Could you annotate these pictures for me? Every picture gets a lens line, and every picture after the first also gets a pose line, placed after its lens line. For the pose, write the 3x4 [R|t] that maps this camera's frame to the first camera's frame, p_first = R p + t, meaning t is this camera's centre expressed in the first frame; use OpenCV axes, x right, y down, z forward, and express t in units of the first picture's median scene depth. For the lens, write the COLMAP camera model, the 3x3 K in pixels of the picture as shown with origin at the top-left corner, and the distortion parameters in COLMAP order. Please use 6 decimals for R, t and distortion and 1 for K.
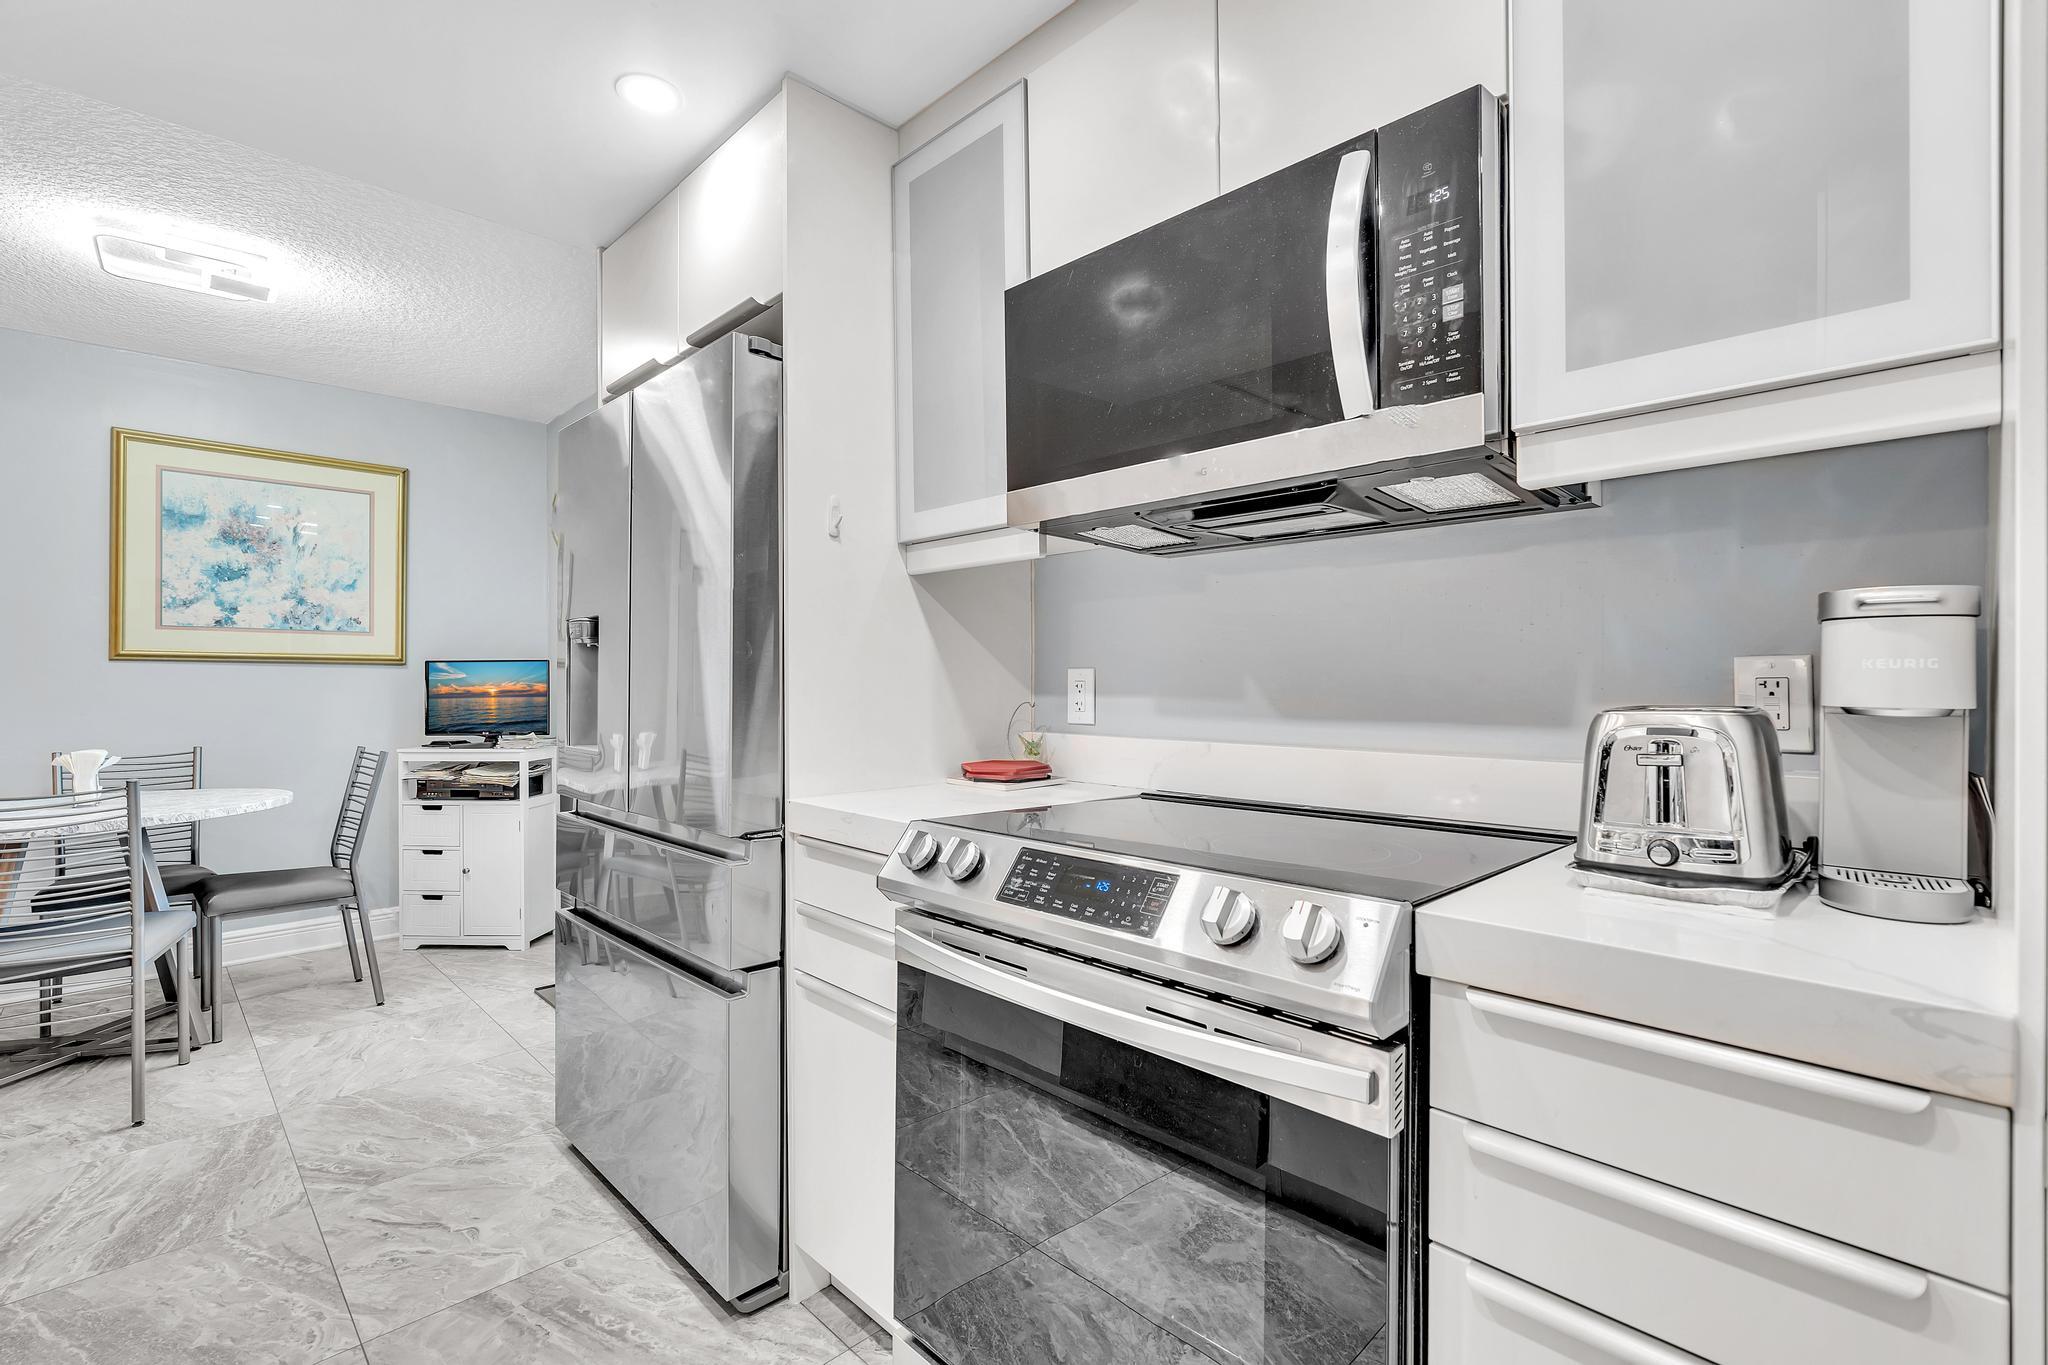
lens RADIAL K [[912.5, 0, 1024.0], [0, 912.5, 682.5], [0, 0, 1]] dist [-0.008669, 0.003545]
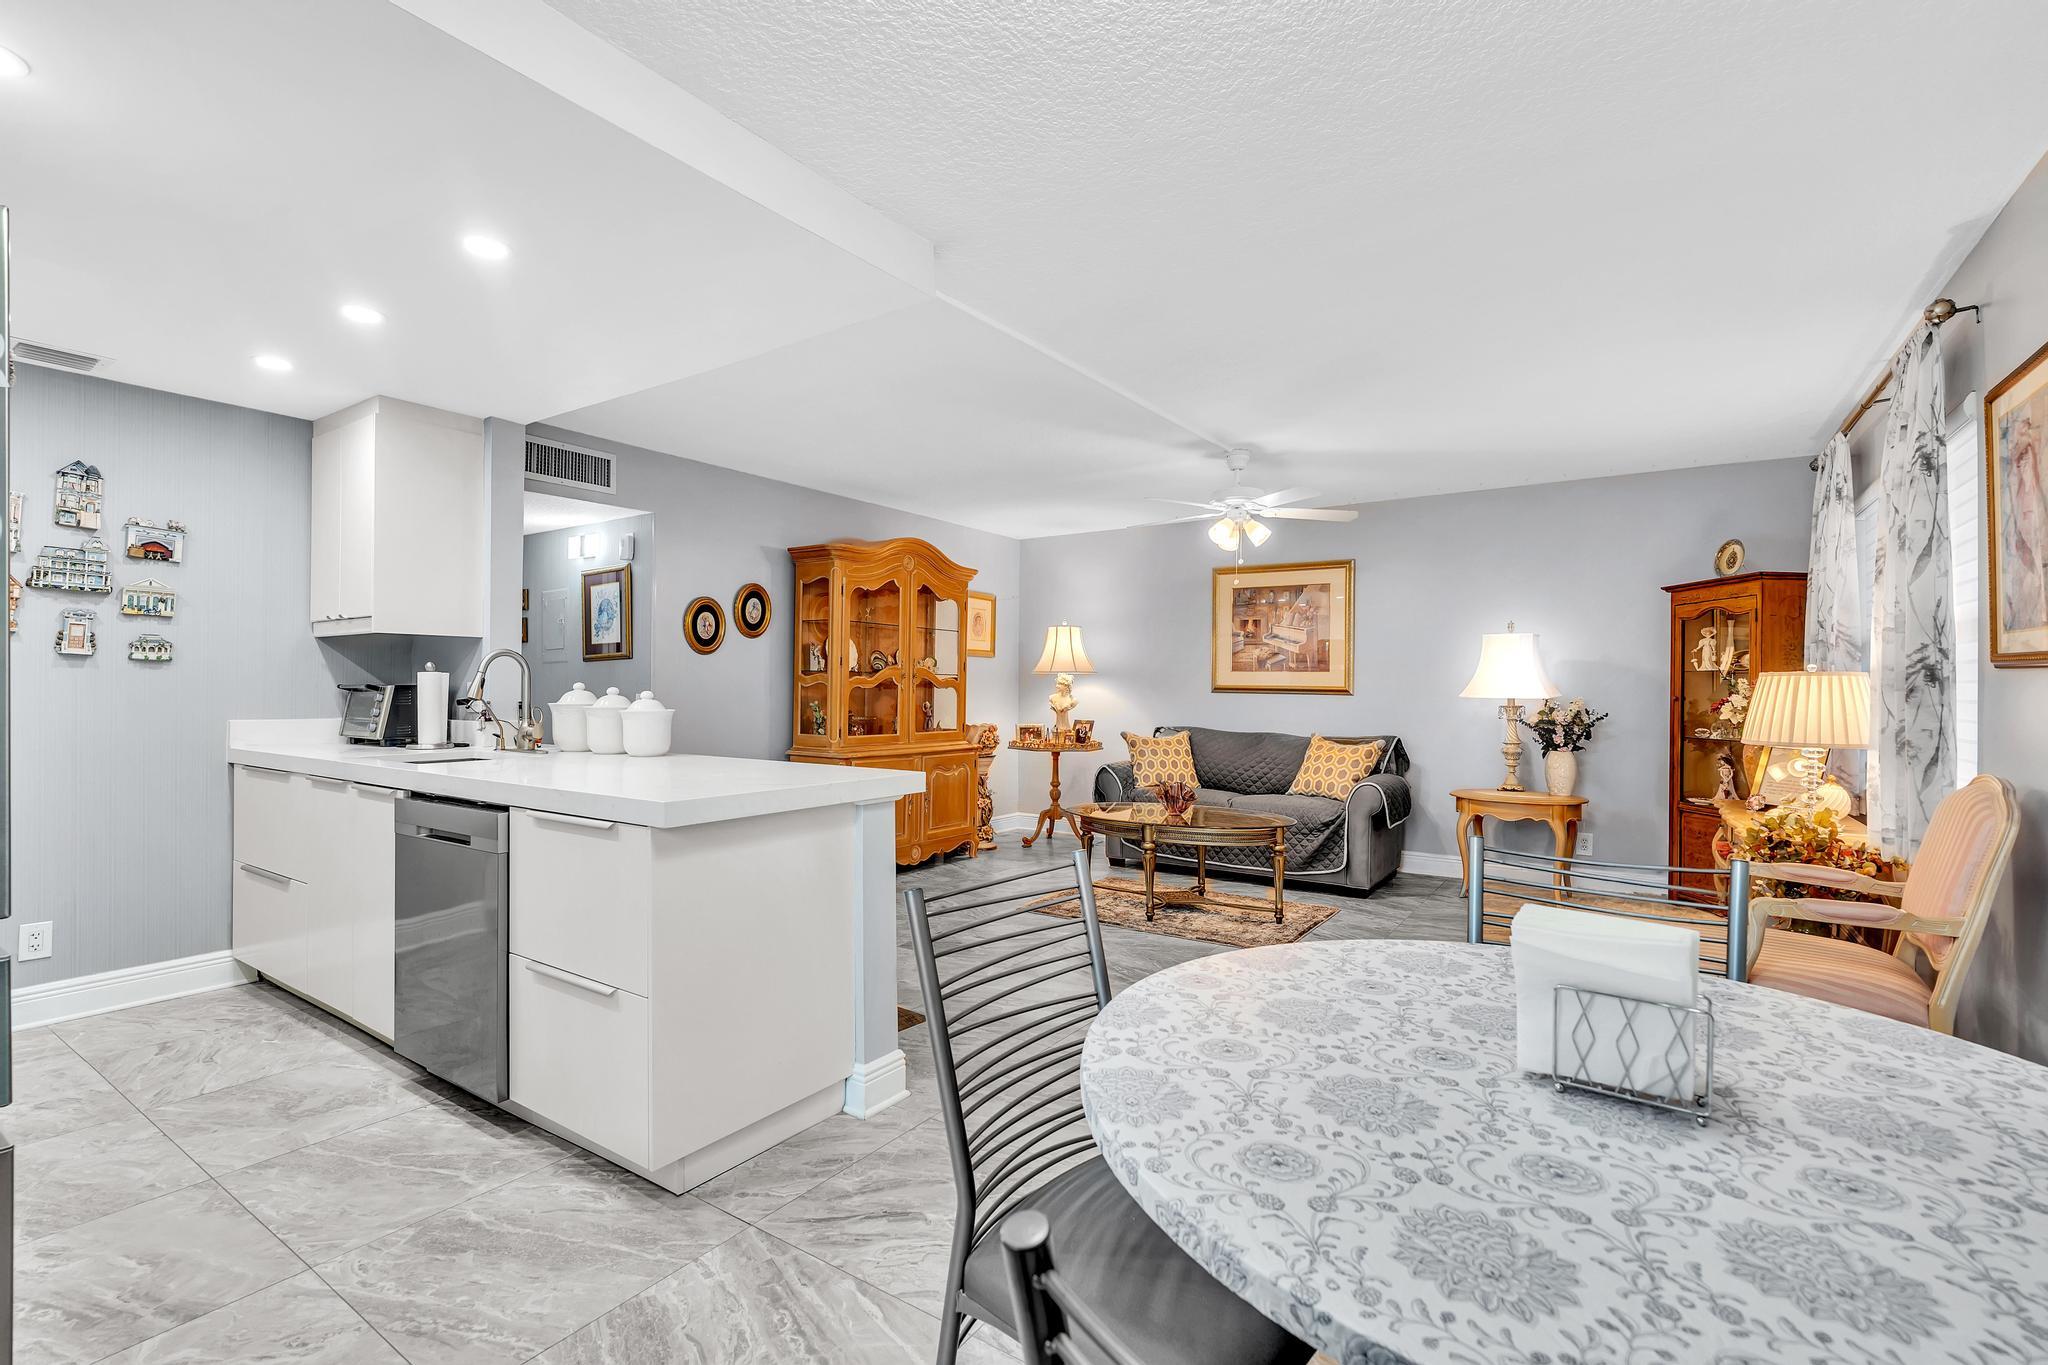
lens RADIAL K [[912.5, 0, 1024.0], [0, 912.5, 682.5], [0, 0, 1]] dist [-0.008669, 0.003545]
pose [[-0.981047, -0.001731, -0.193761, -0.961901], [-0.001853, 0.999998, 0.000448, -0.011293], [0.193759, 0.000799, -0.981049, 1.591419]]
